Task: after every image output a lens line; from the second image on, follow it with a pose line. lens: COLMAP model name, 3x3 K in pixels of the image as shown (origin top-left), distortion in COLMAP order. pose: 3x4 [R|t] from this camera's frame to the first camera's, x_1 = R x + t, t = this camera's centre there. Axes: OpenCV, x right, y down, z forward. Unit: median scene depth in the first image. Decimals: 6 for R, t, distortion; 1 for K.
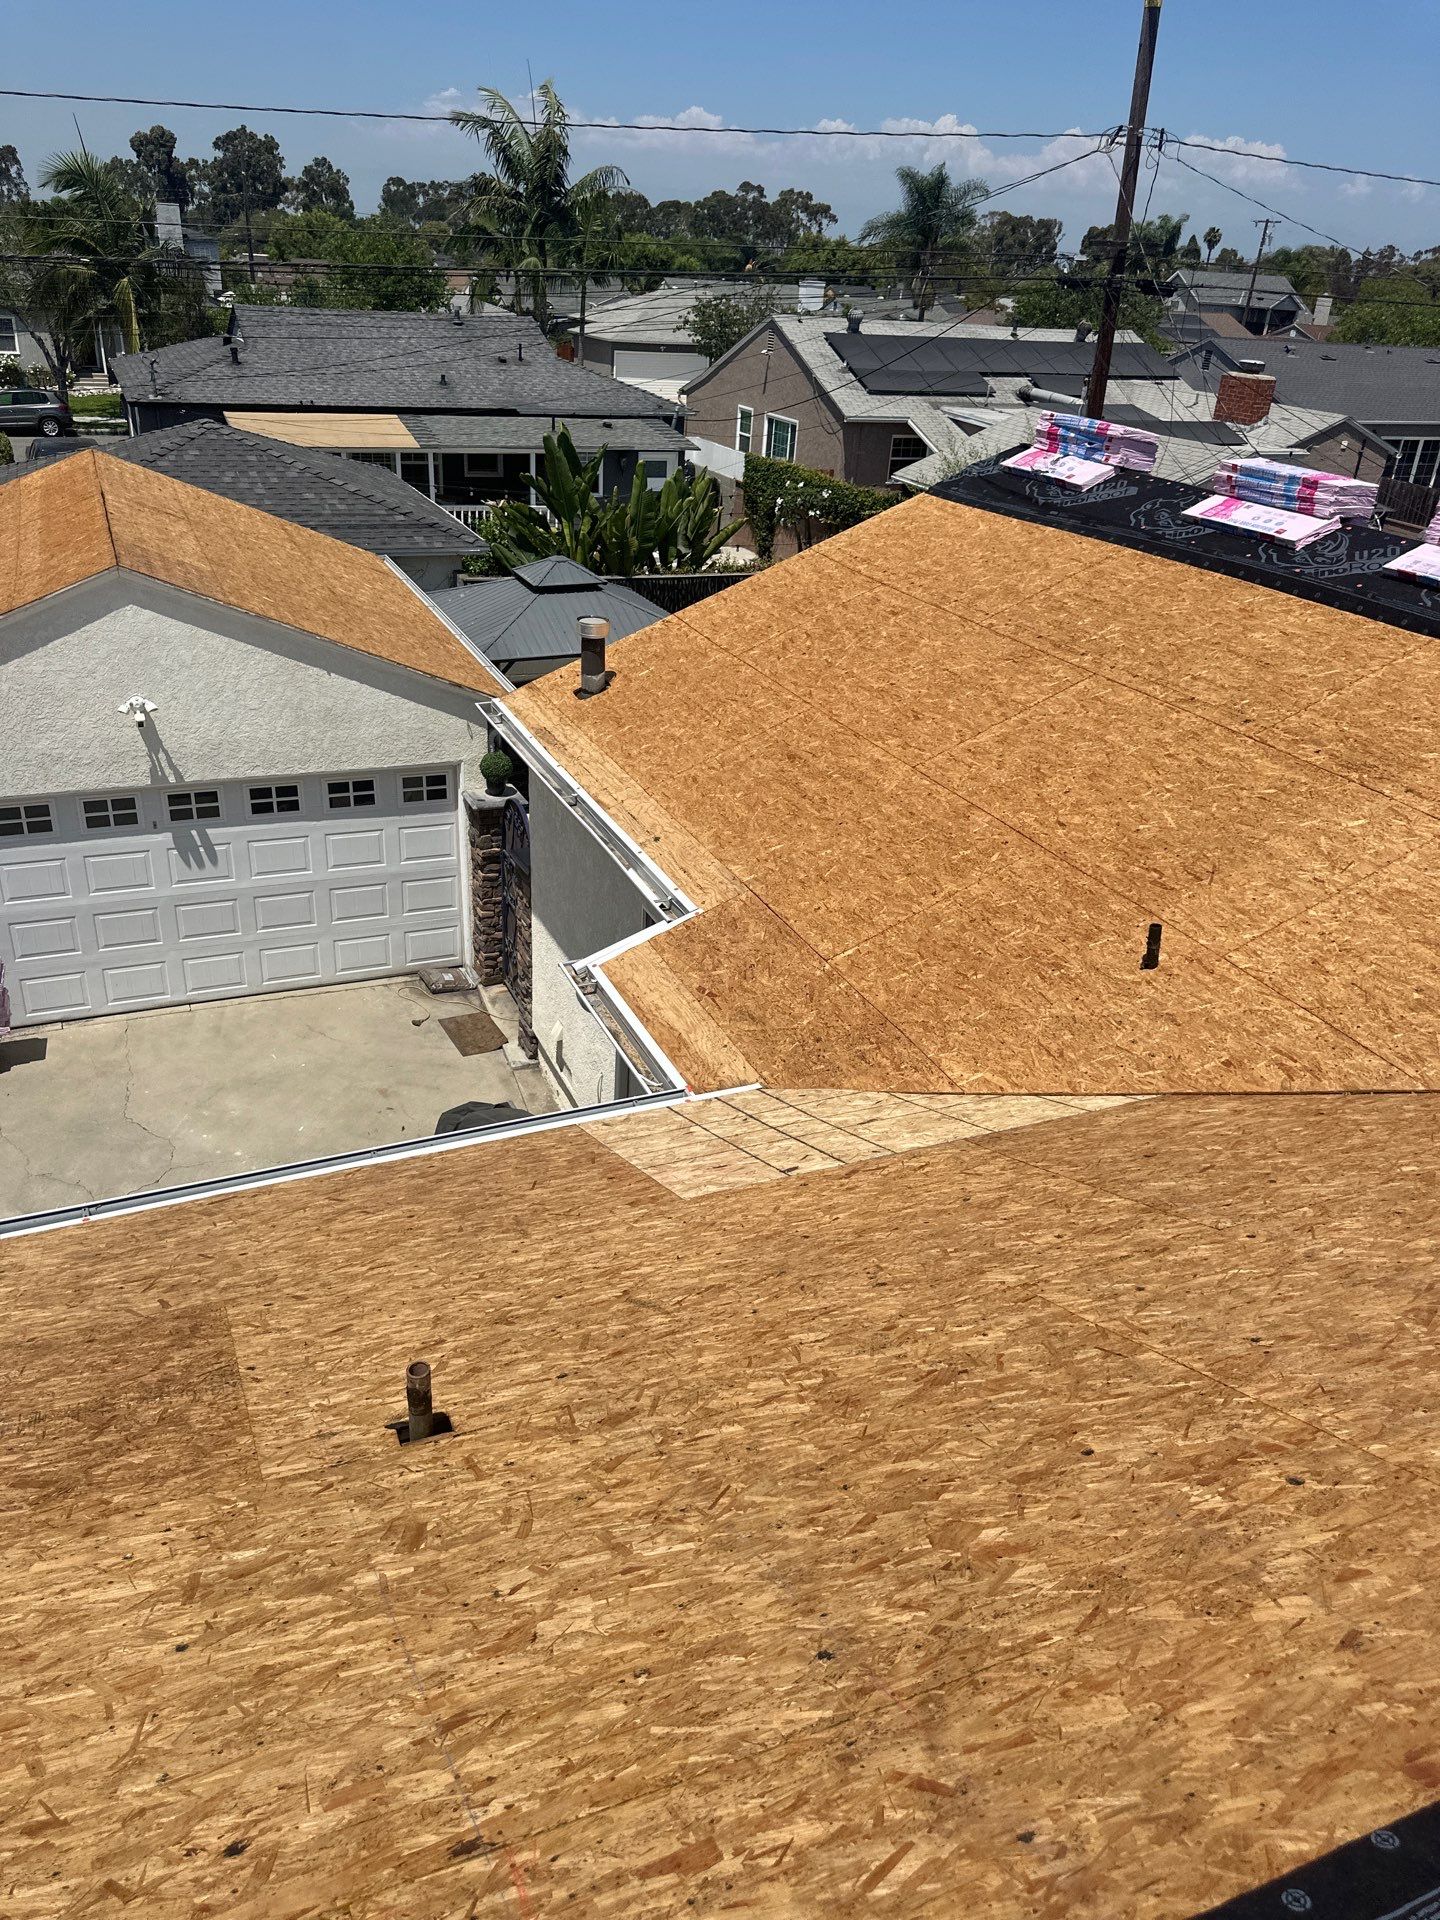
lens RADIAL K [[1358.9, 0, 722.6], [0, 1358.9, 962.4], [0, 0, 1]] dist [0.037233, -0.046581]
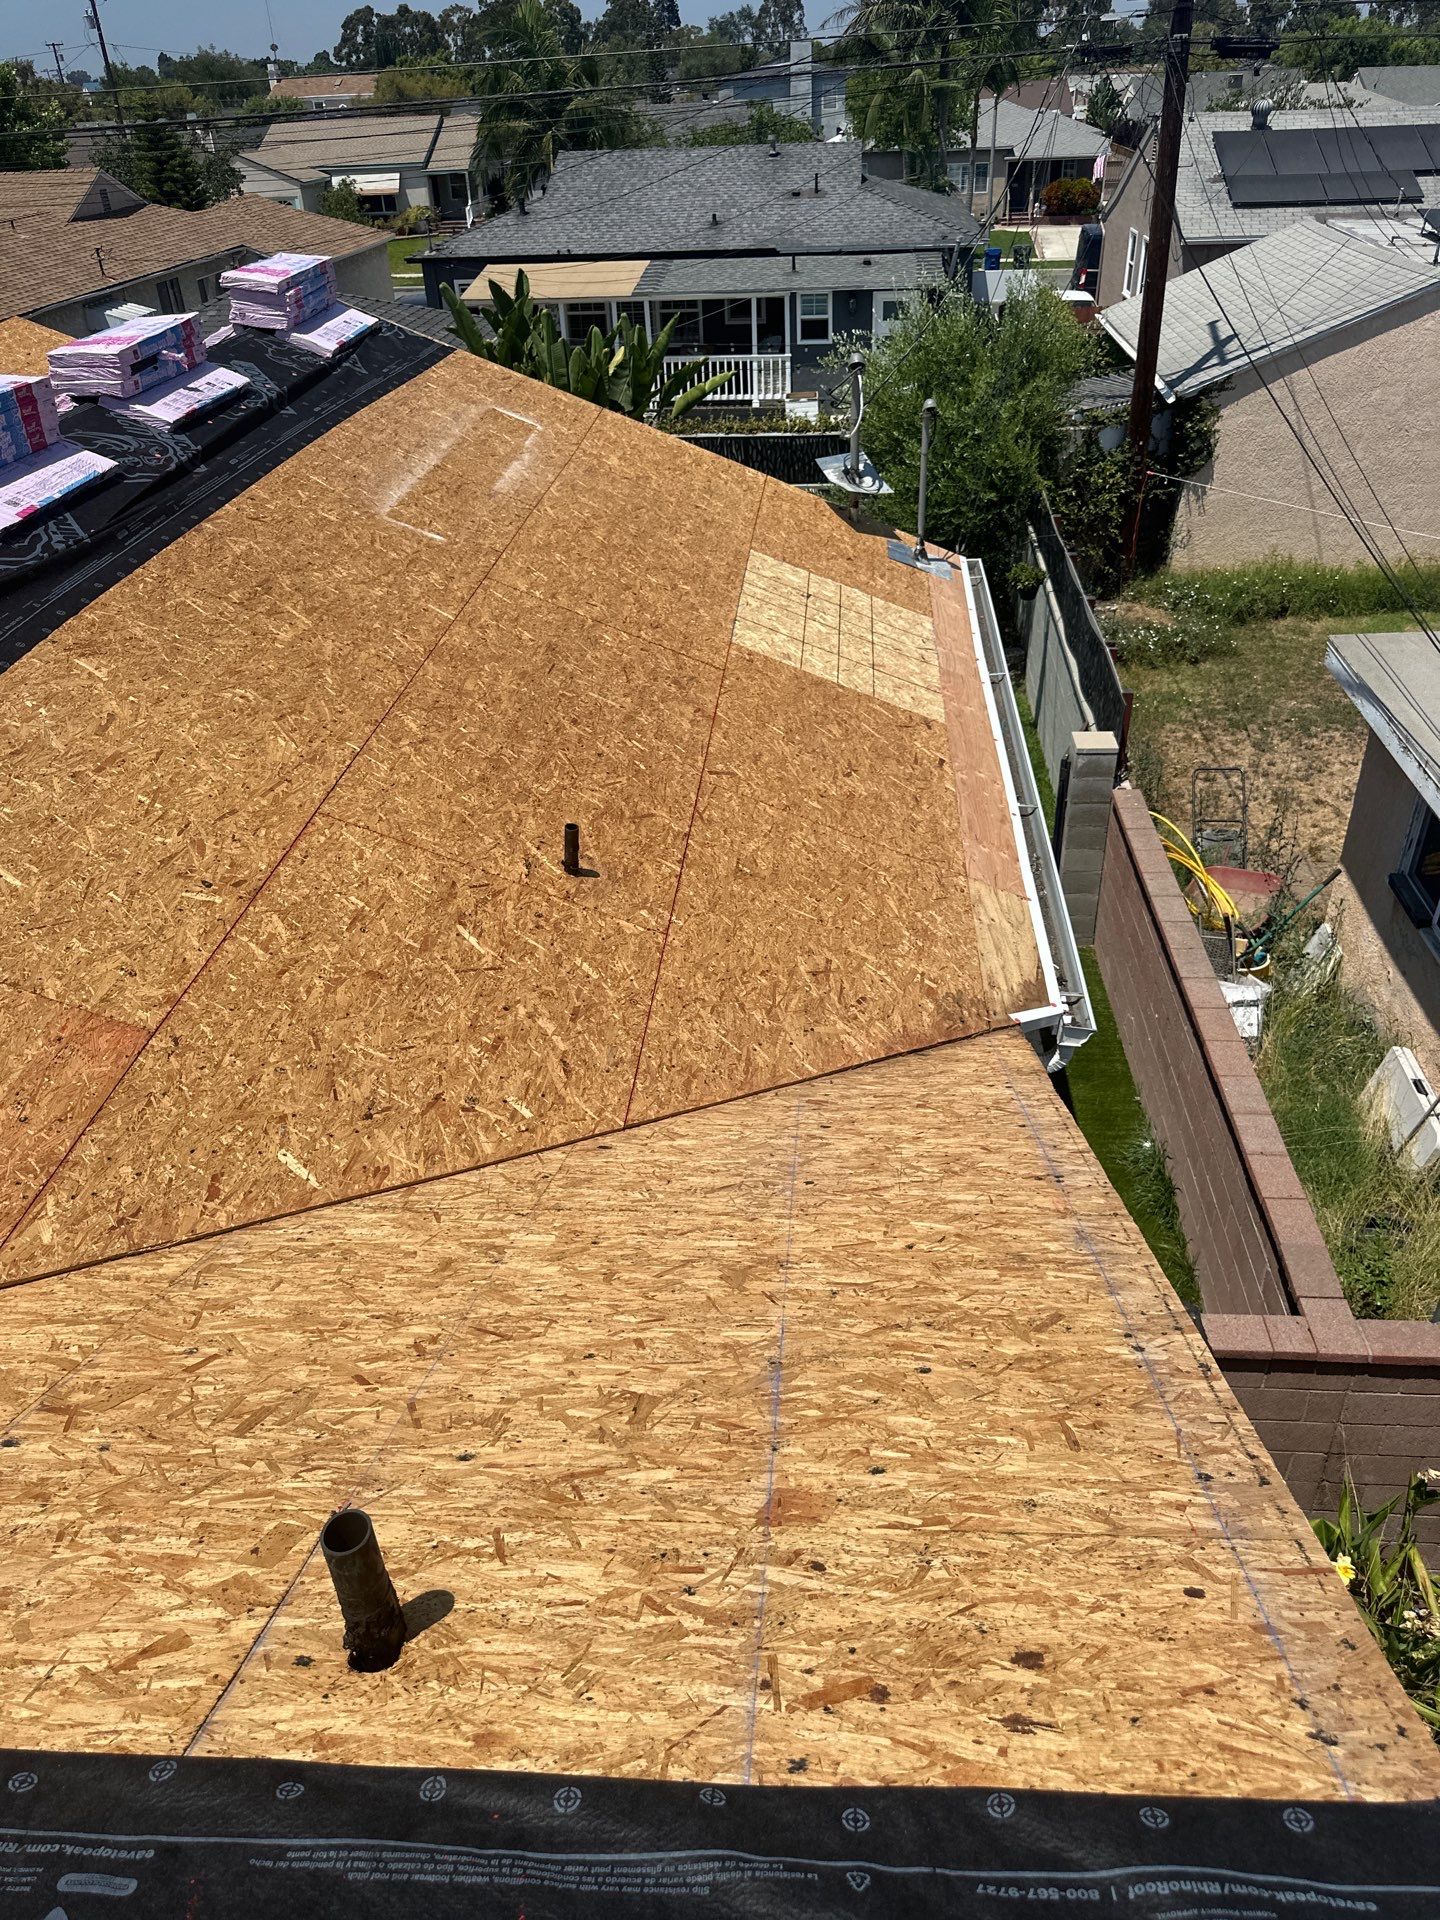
lens RADIAL K [[1358.9, 0, 721.5], [0, 1358.9, 956.7], [0, 0, 1]] dist [0.037233, -0.046581]
pose [[0.877635, 0.185844, -0.441836, 0.280847], [-0.142208, 0.981230, 0.130250, -0.041359], [0.457748, -0.051479, 0.887590, 0.114418]]
